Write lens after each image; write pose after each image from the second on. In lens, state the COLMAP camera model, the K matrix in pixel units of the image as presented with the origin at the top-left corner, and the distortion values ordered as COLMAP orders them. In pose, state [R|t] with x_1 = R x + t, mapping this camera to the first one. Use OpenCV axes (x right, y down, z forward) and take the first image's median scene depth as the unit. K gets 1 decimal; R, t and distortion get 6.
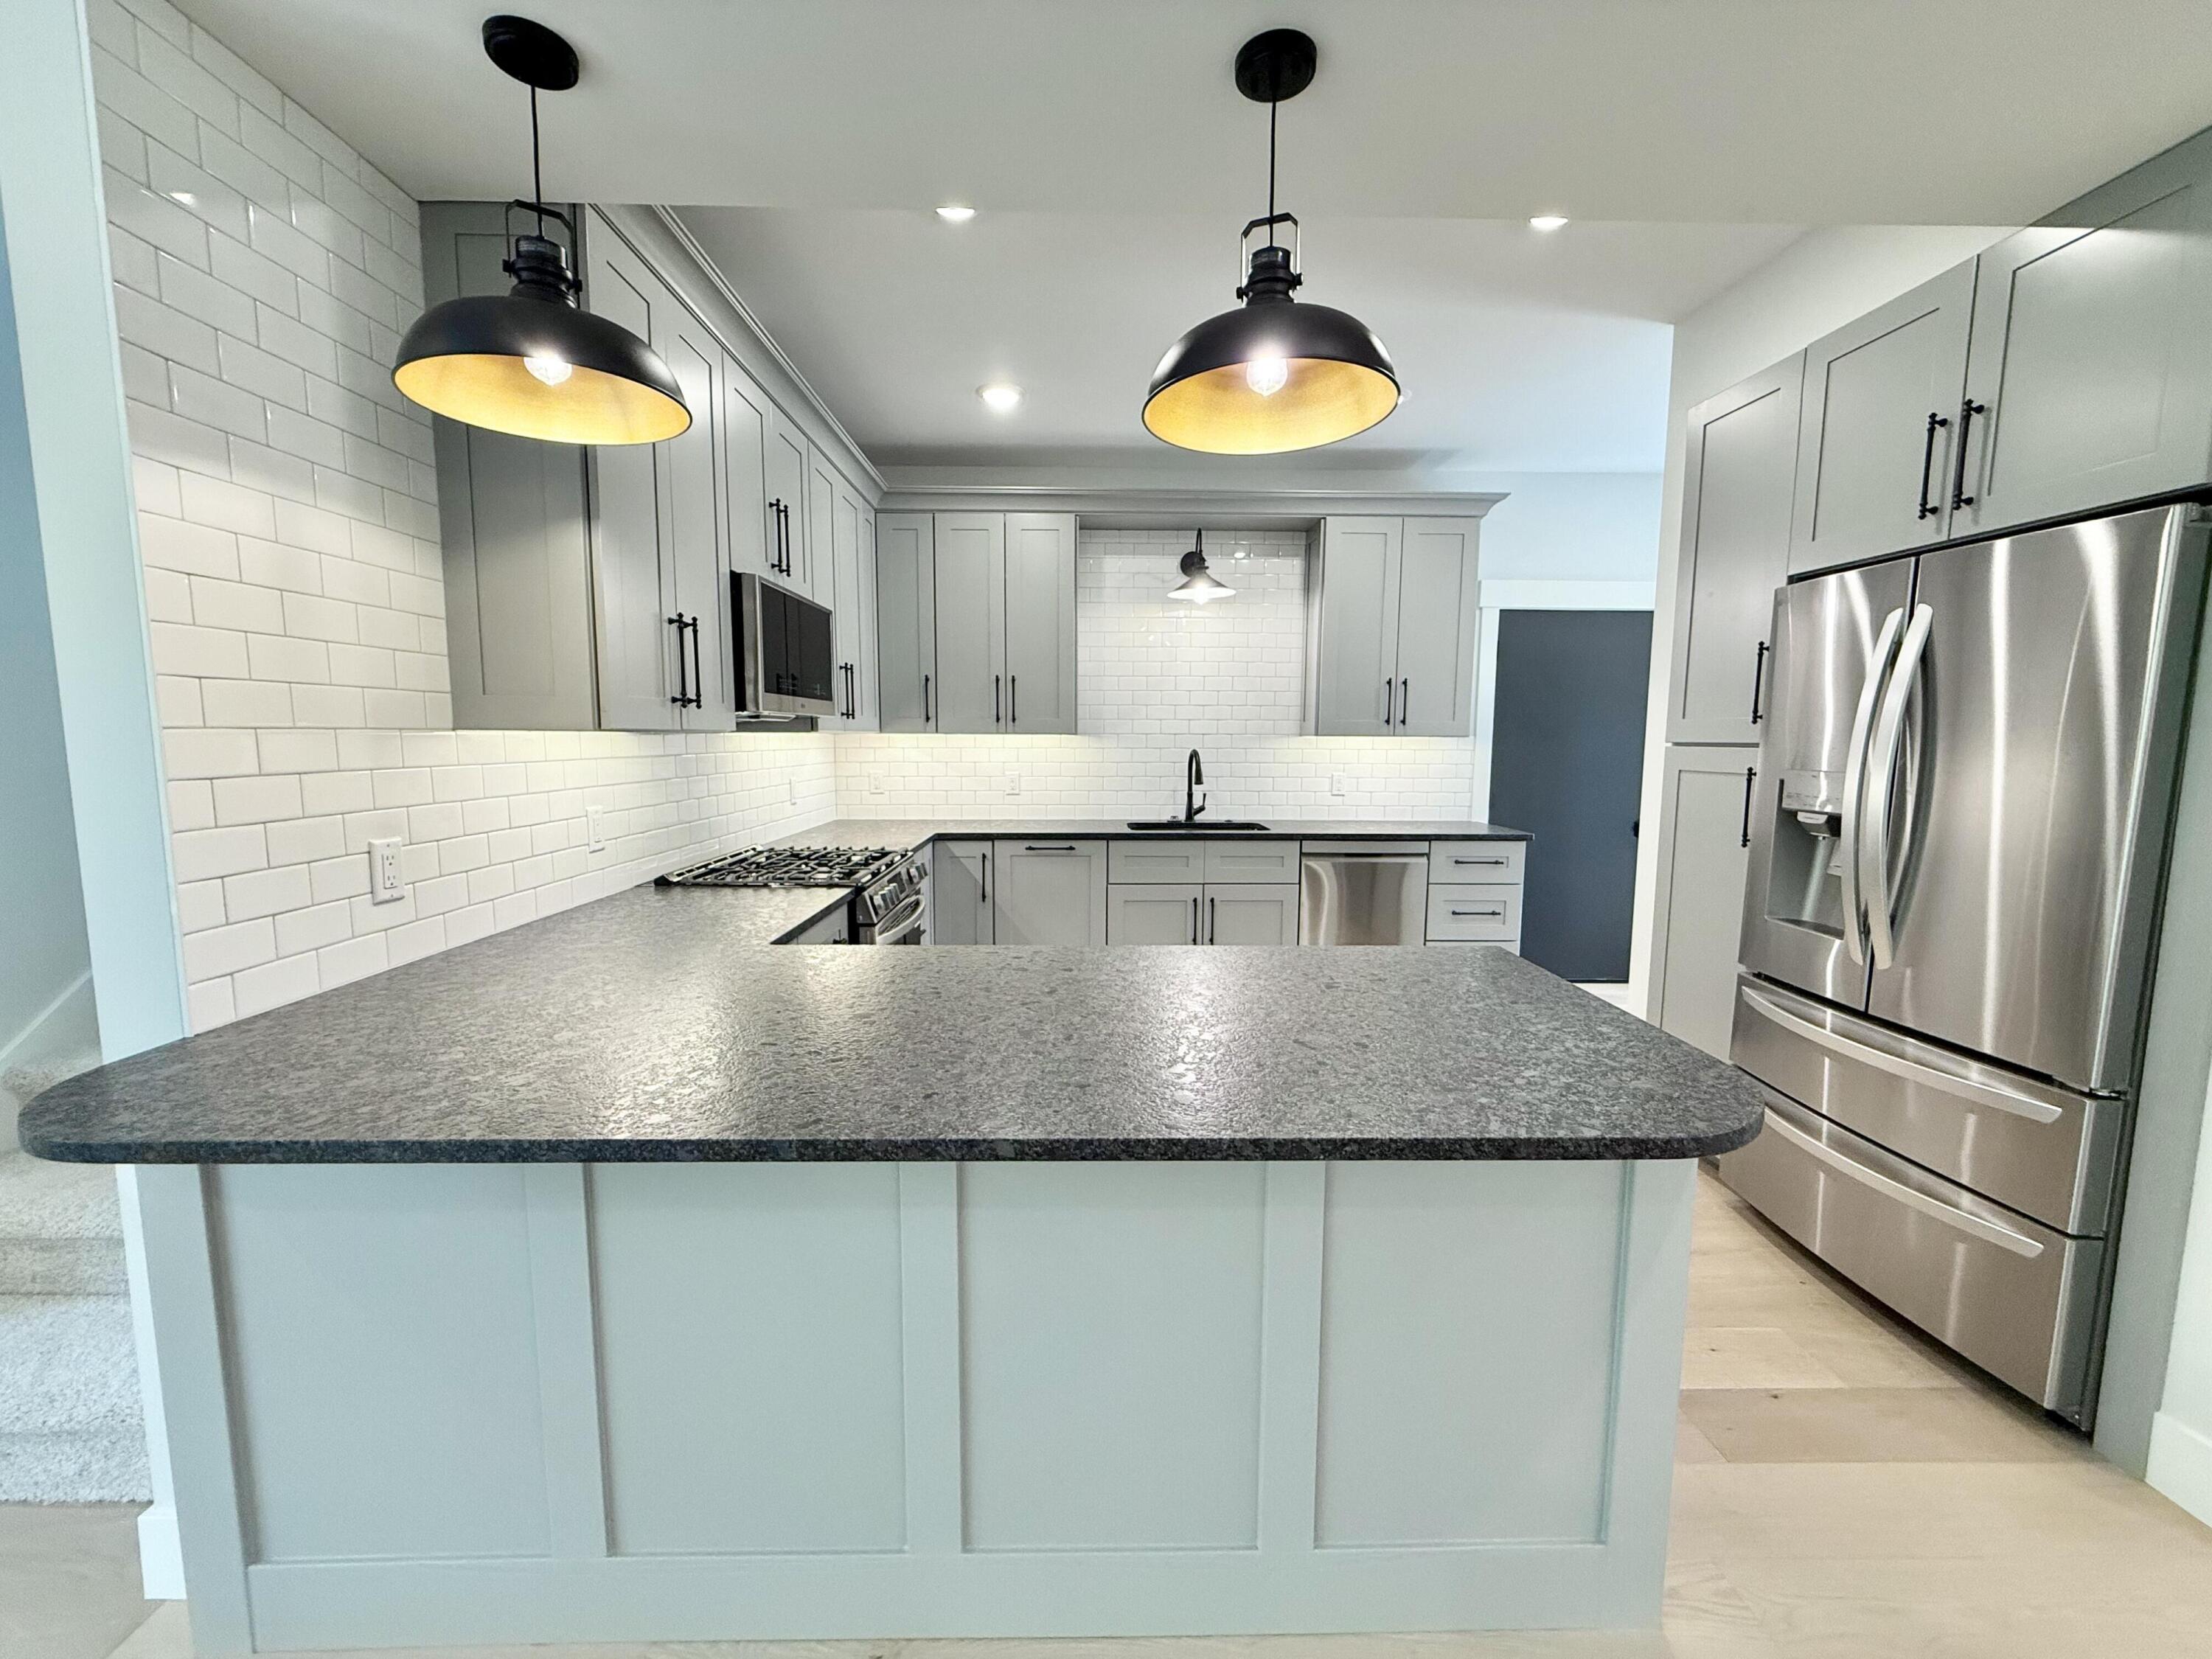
lens RADIAL K [[880.9, 0, 1097.9], [0, 880.9, 825.7], [0, 0, 1]] dist [0.000686, 0.000769]
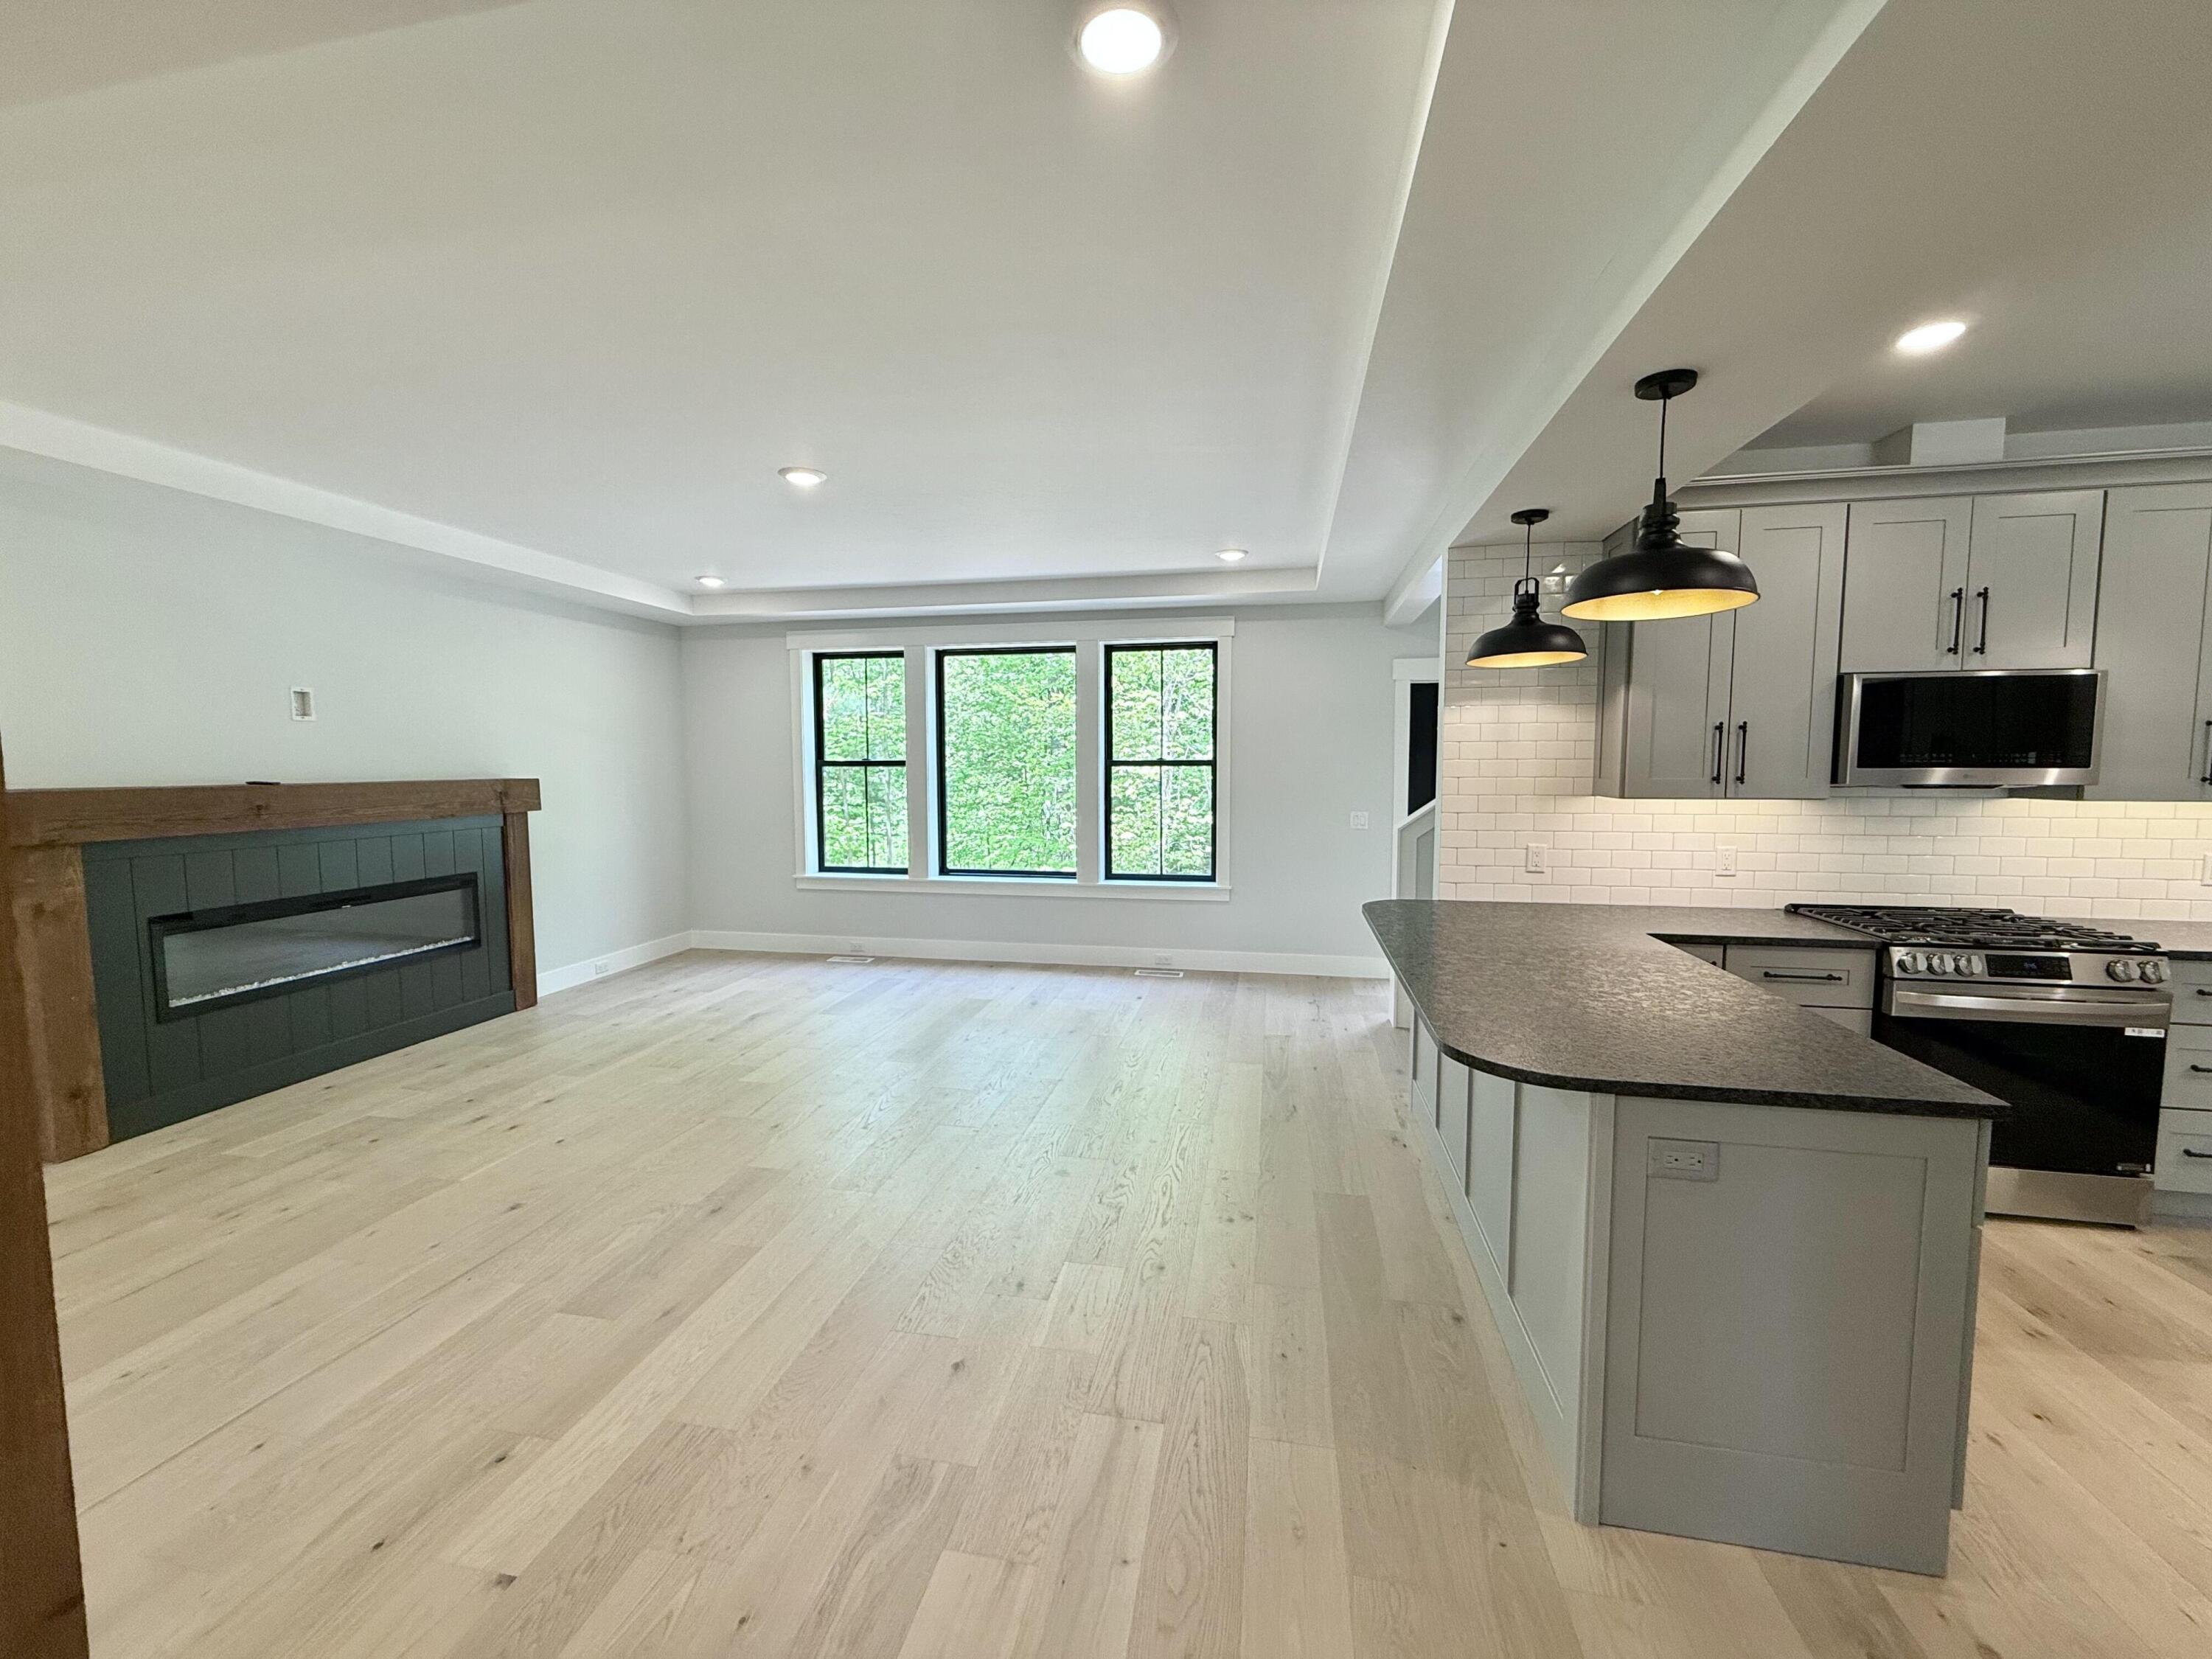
lens RADIAL K [[880.9, 0, 1101.4], [0, 880.9, 827.7], [0, 0, 1]] dist [0.000686, 0.000769]
pose [[-0.209463, 0.068812, -0.975392, 0.640395], [-0.099782, 0.990809, 0.091327, -0.048163], [0.972712, 0.116456, -0.200672, 0.148980]]
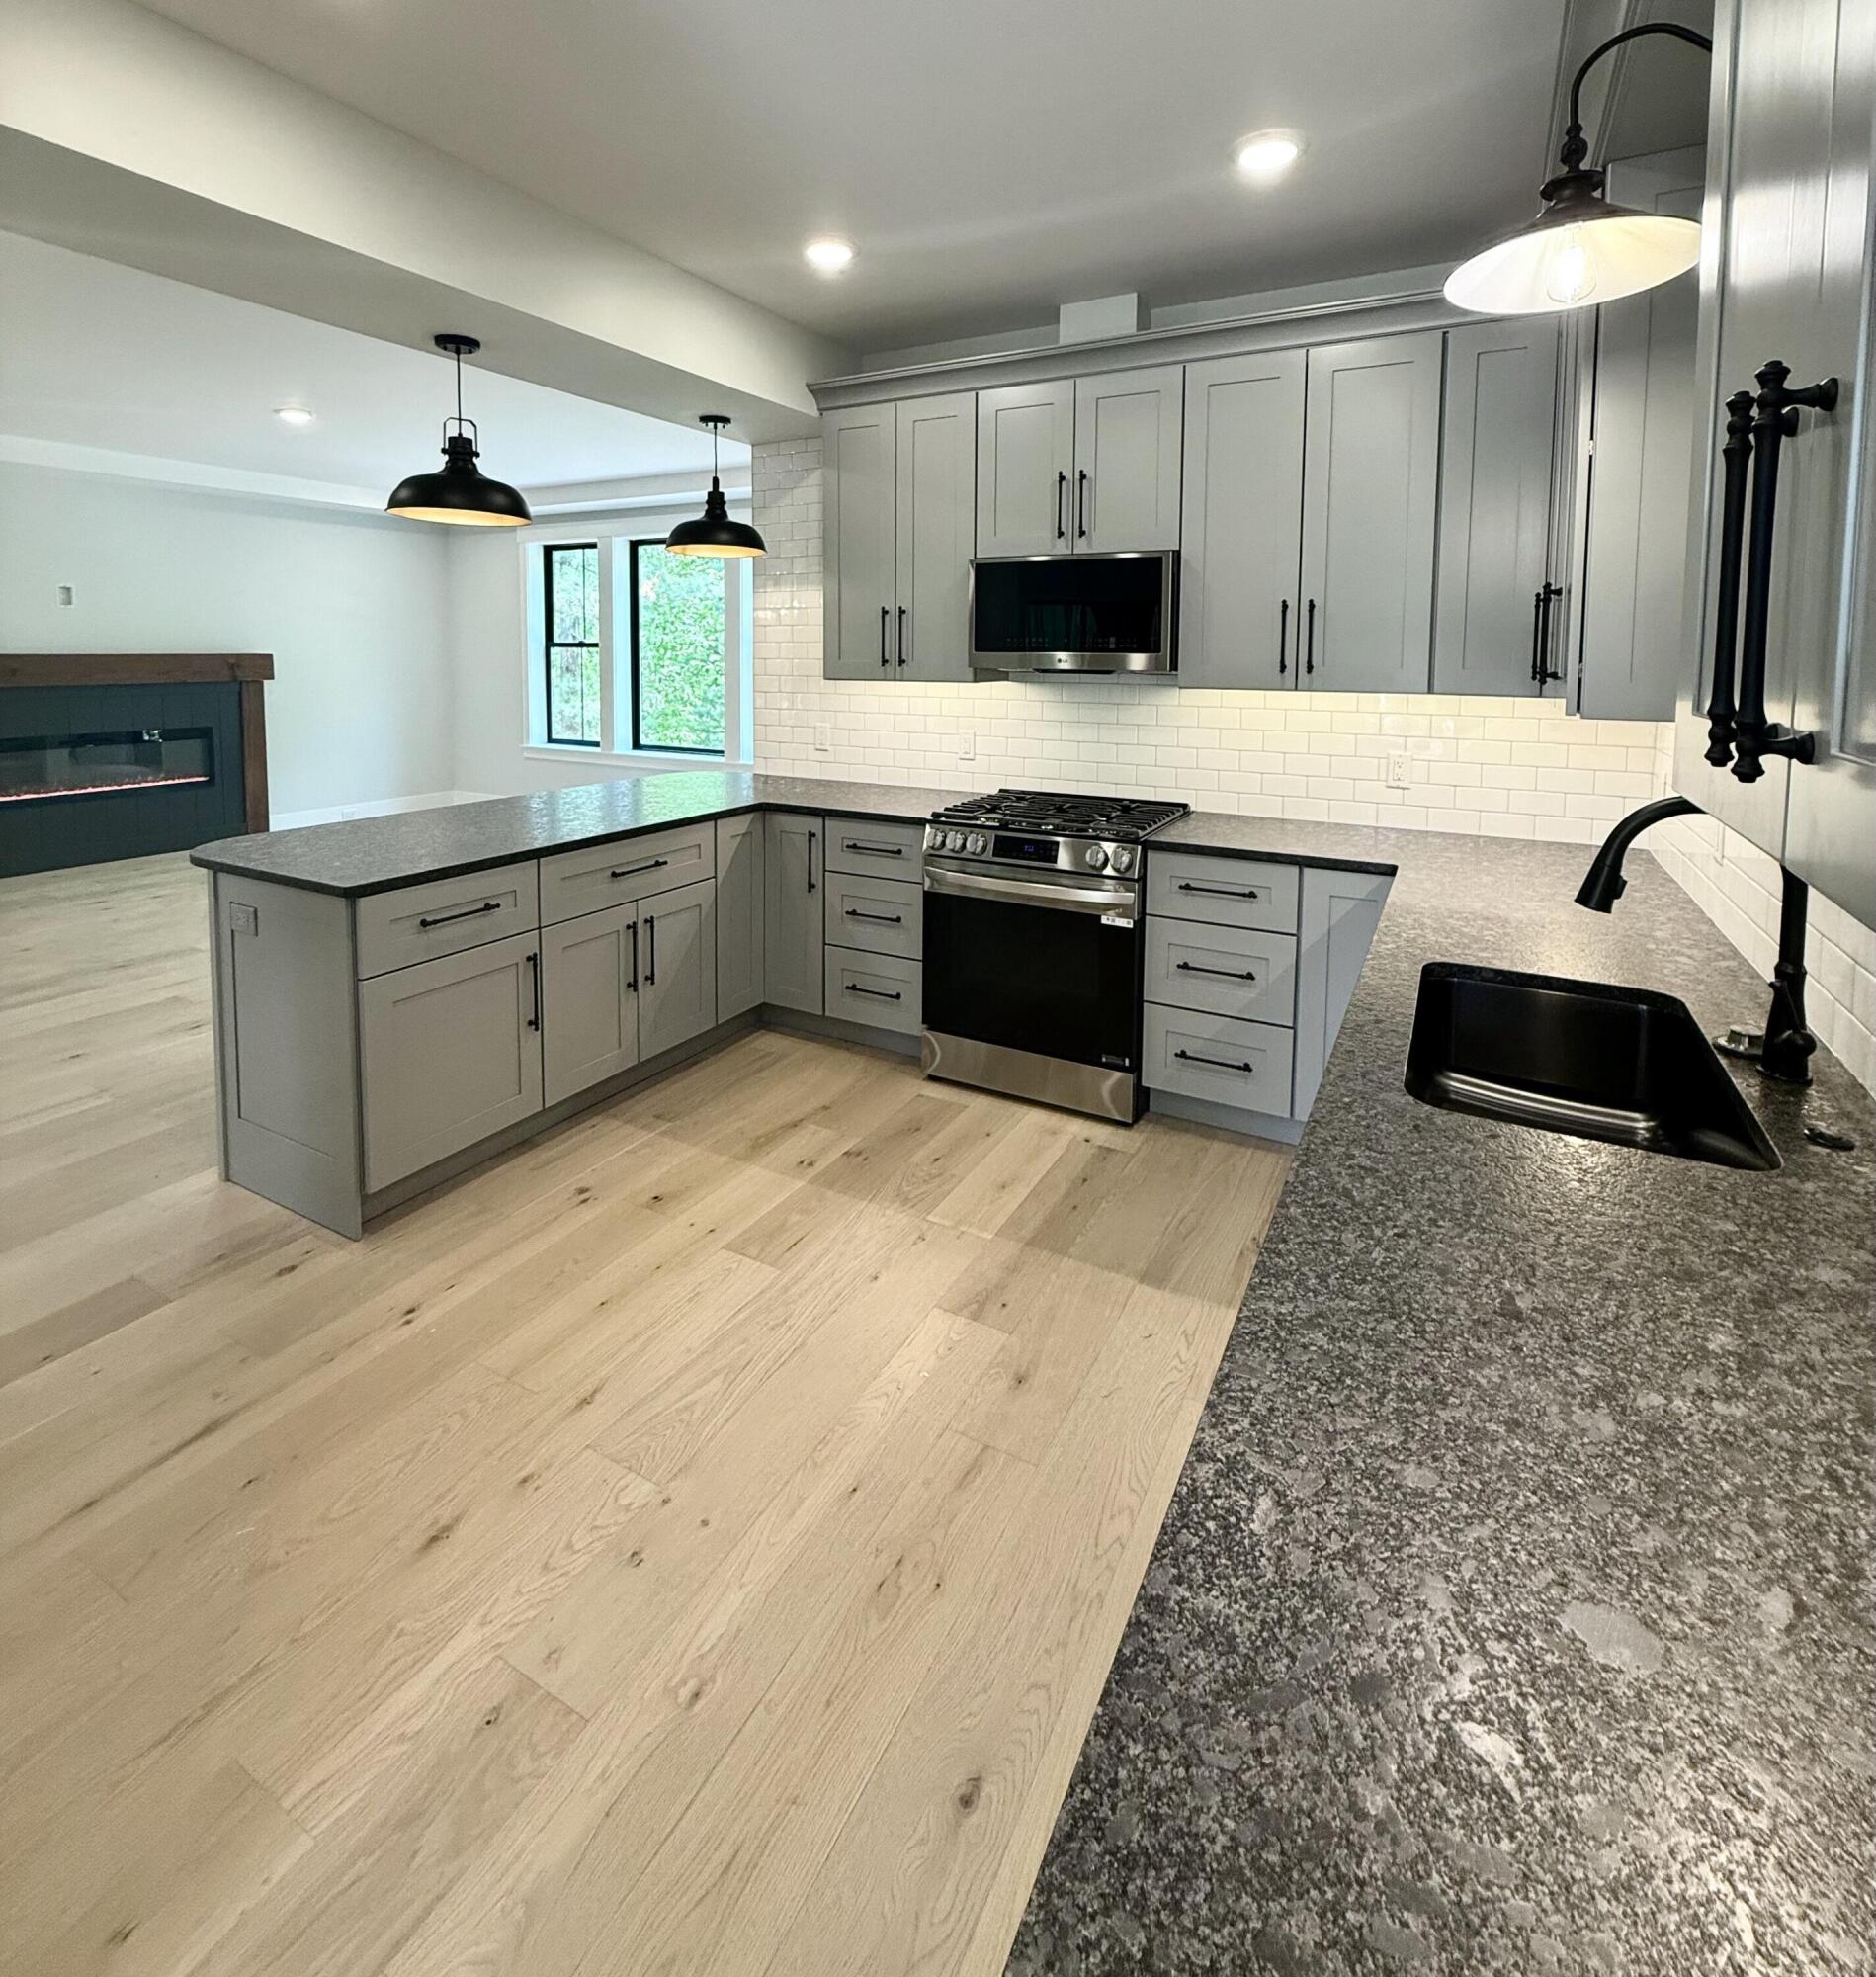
lens RADIAL K [[993.0, 0, 940.5], [0, 993.0, 724.6], [0, 0, 1]] dist [0.000673, -0.000733]
pose [[-0.490574, 0.058502, -0.869434, 0.531509], [-0.099080, 0.987529, 0.122354, -0.134233], [0.865749, 0.146167, -0.478659, 1.016024]]
